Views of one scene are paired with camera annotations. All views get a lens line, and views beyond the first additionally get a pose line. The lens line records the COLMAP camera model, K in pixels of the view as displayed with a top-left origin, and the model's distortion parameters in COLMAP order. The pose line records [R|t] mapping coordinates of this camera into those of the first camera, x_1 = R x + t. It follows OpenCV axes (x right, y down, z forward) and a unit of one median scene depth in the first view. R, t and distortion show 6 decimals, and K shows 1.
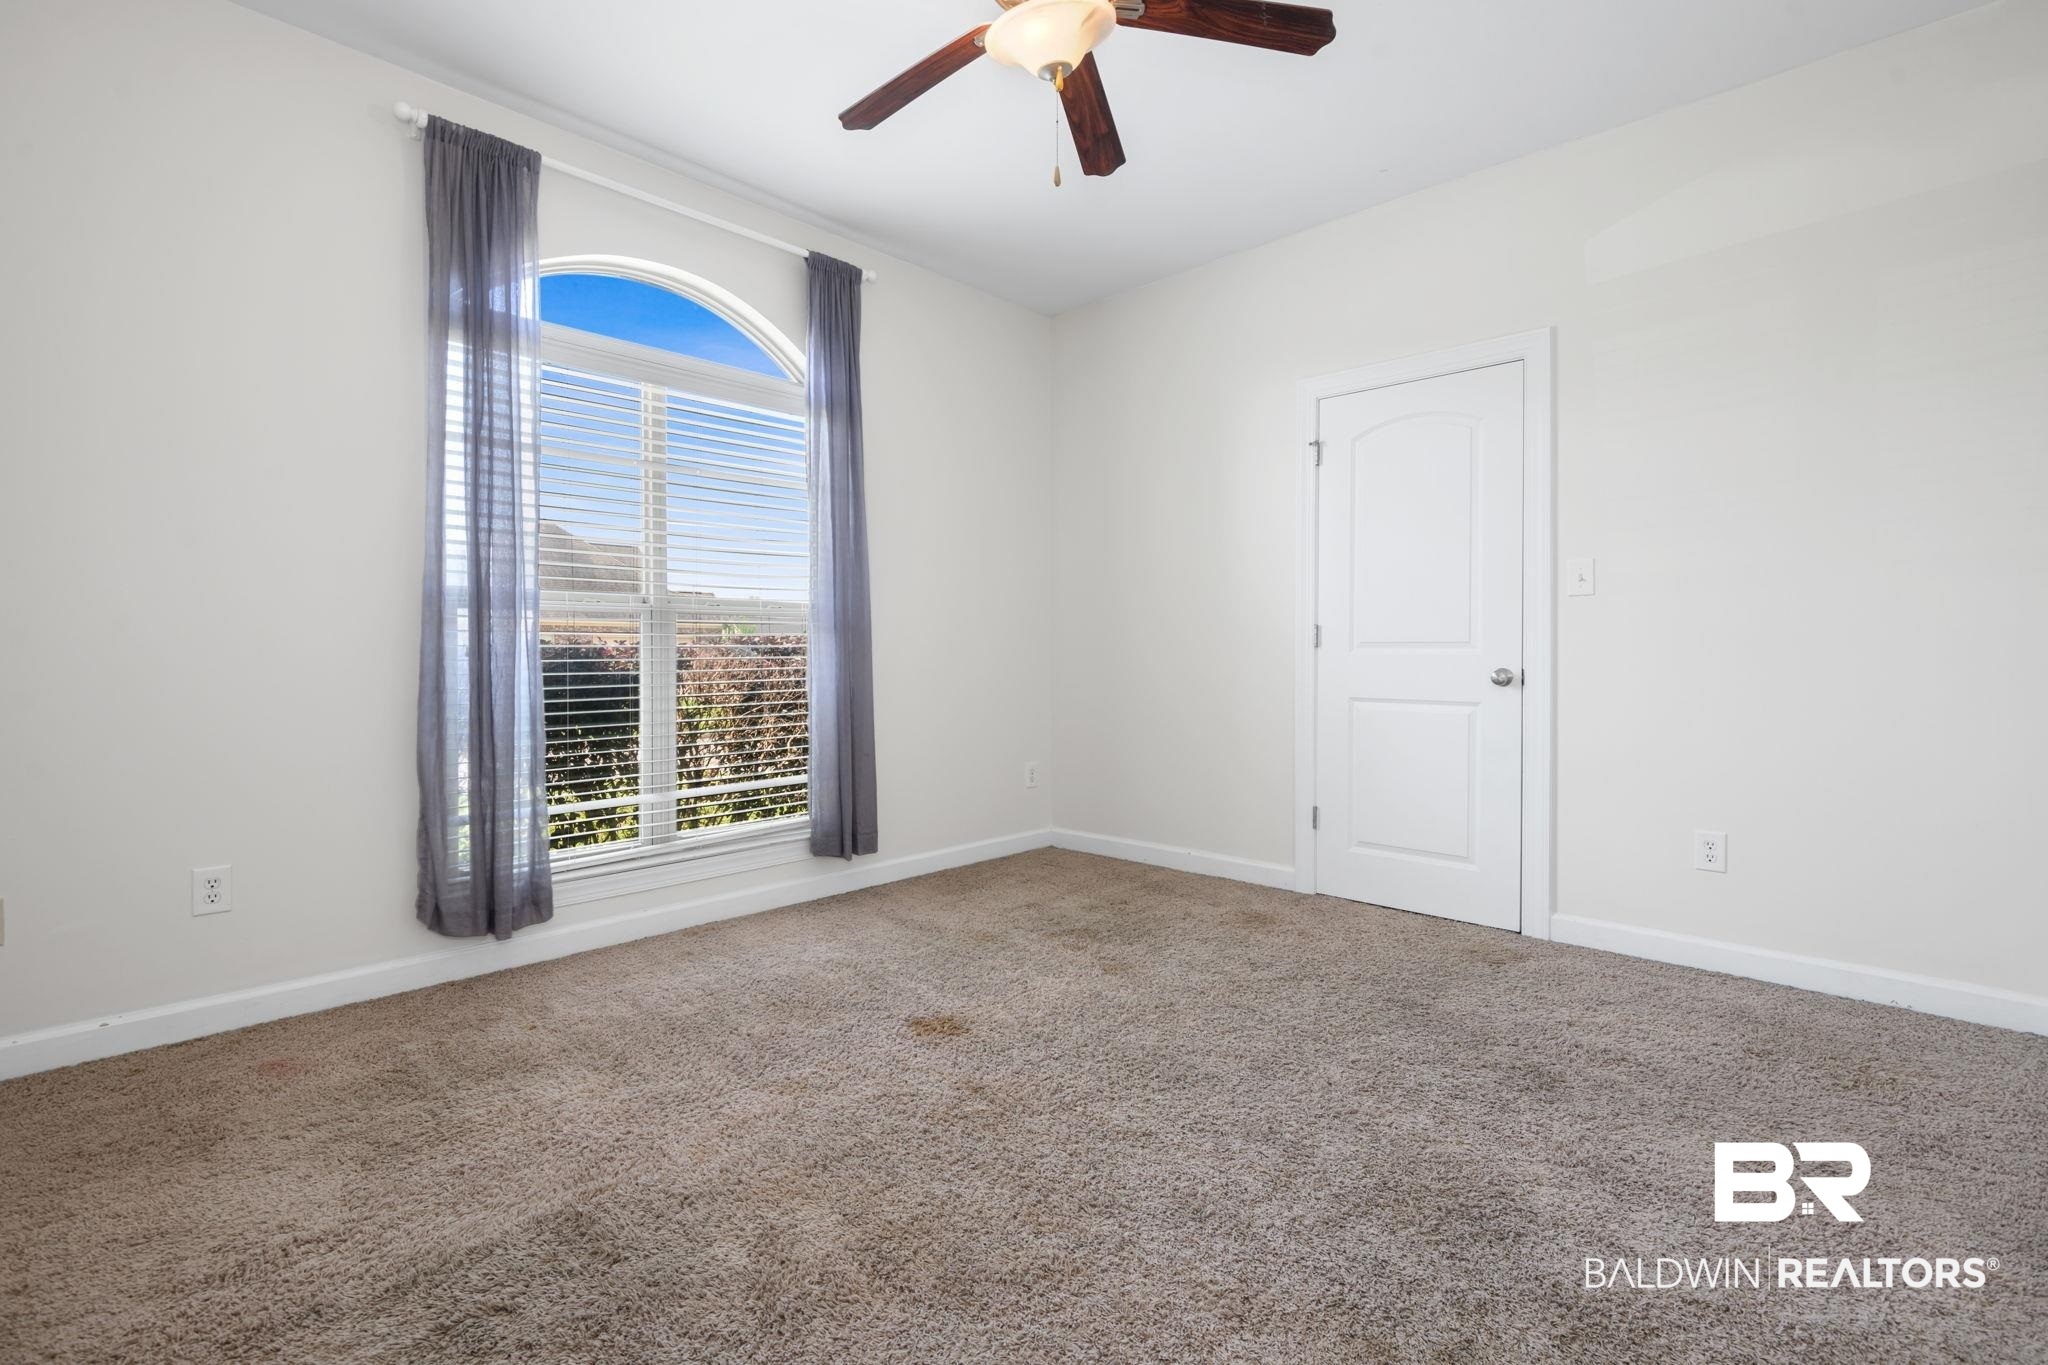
lens RADIAL K [[951.6, 0, 1027.2], [0, 951.6, 667.3], [0, 0, 1]] dist [0.009356, 0.000490]
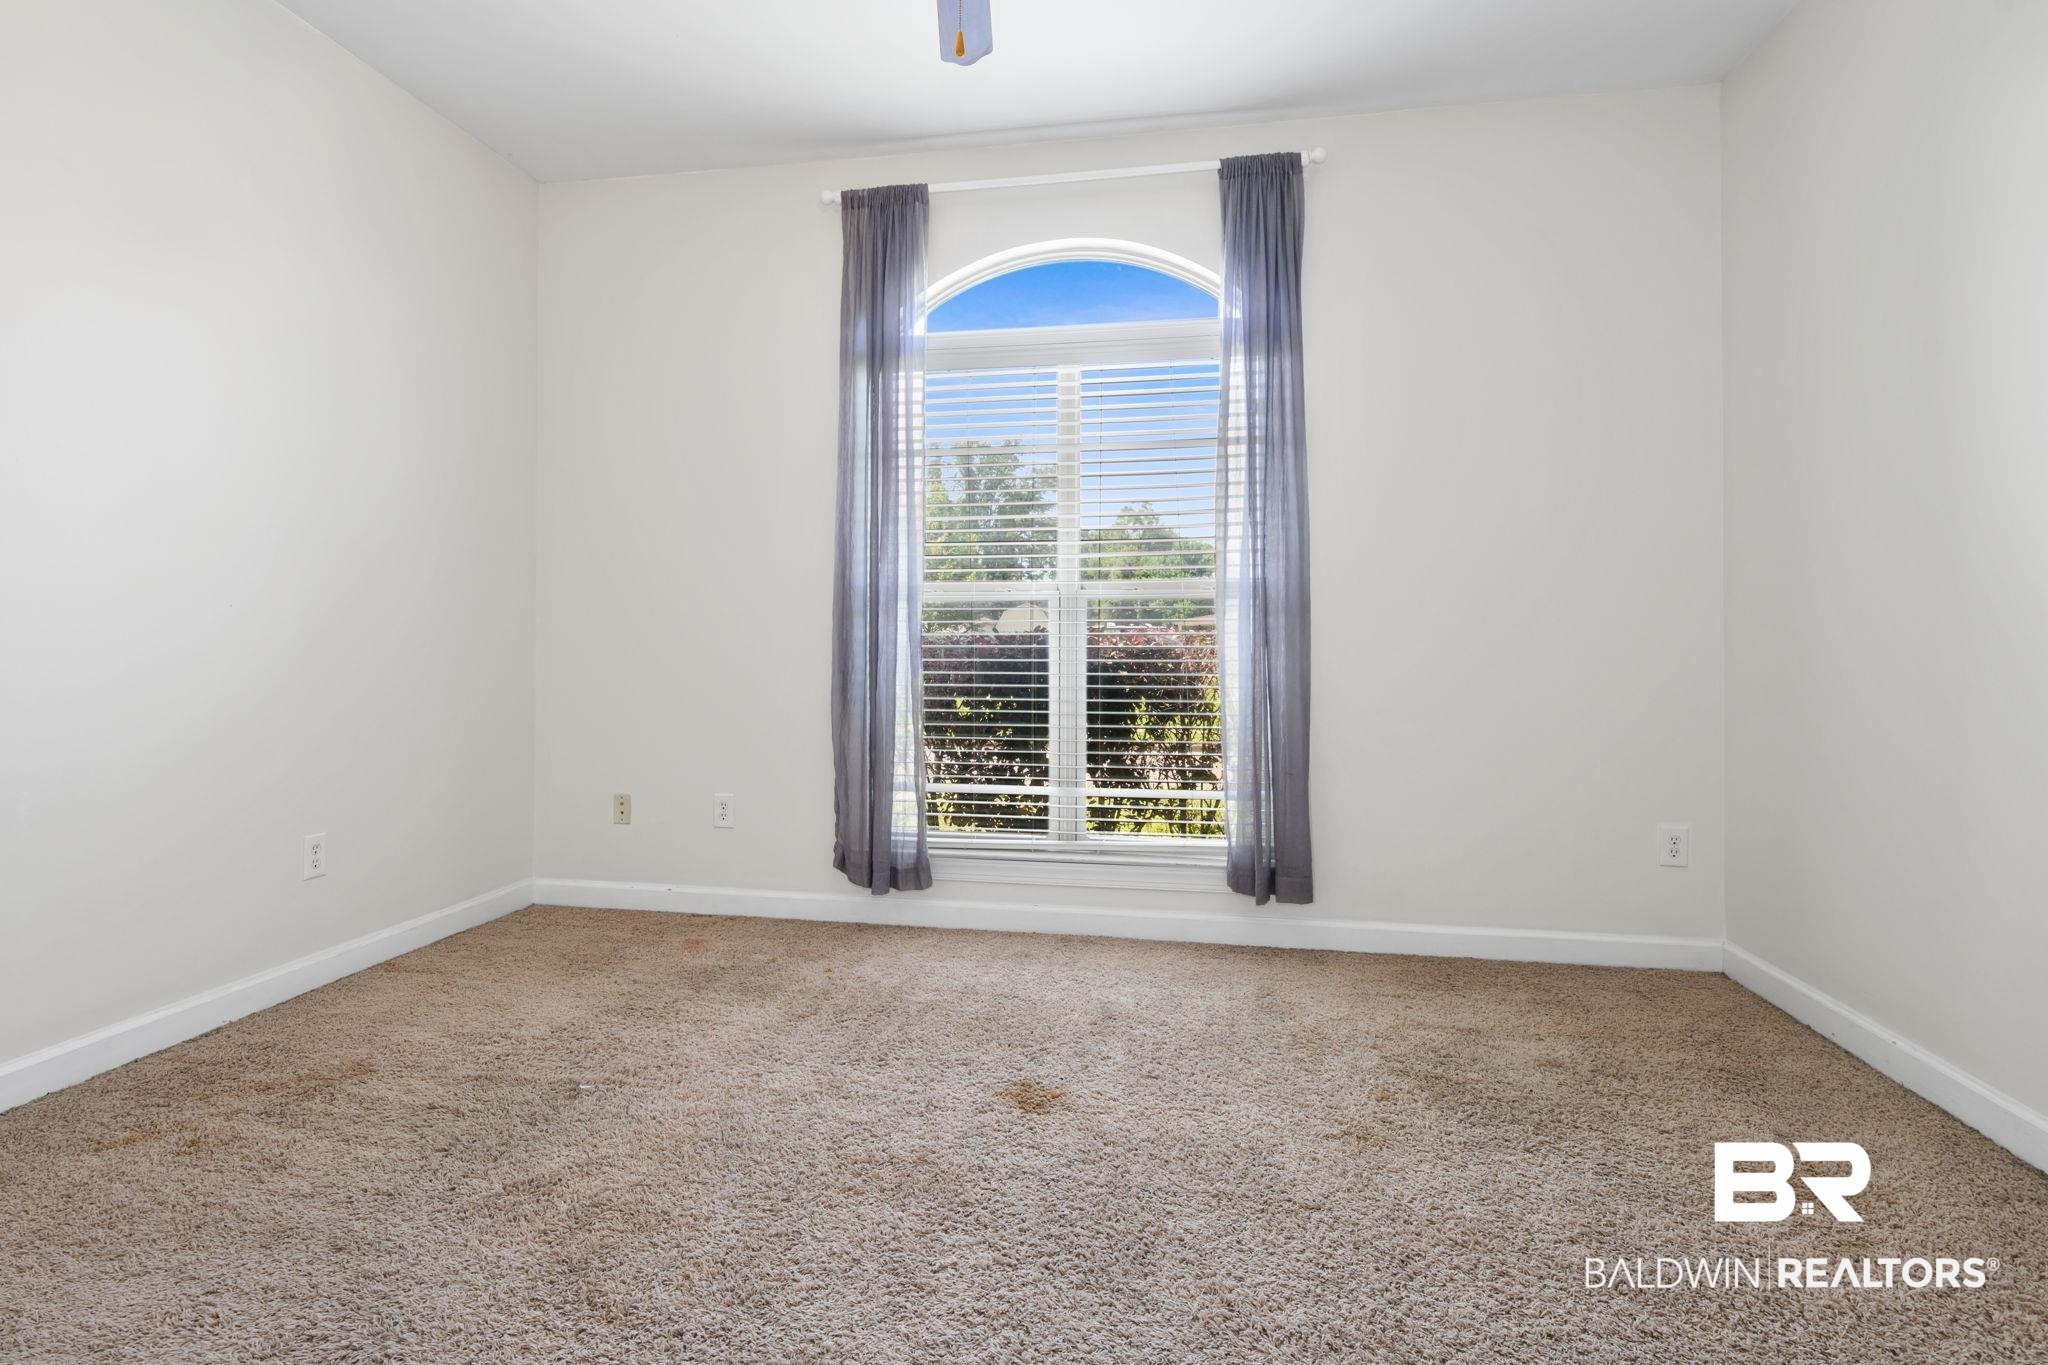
lens RADIAL K [[1118.3, 0, 1015.8], [0, 1118.3, 643.4], [0, 0, 1]] dist [0.019011, -0.000530]
pose [[0.526638, -0.001621, -0.850088, 0.565539], [-0.021768, 0.999645, -0.015392, 0.005497], [0.849811, 0.026610, 0.526416, 0.379139]]
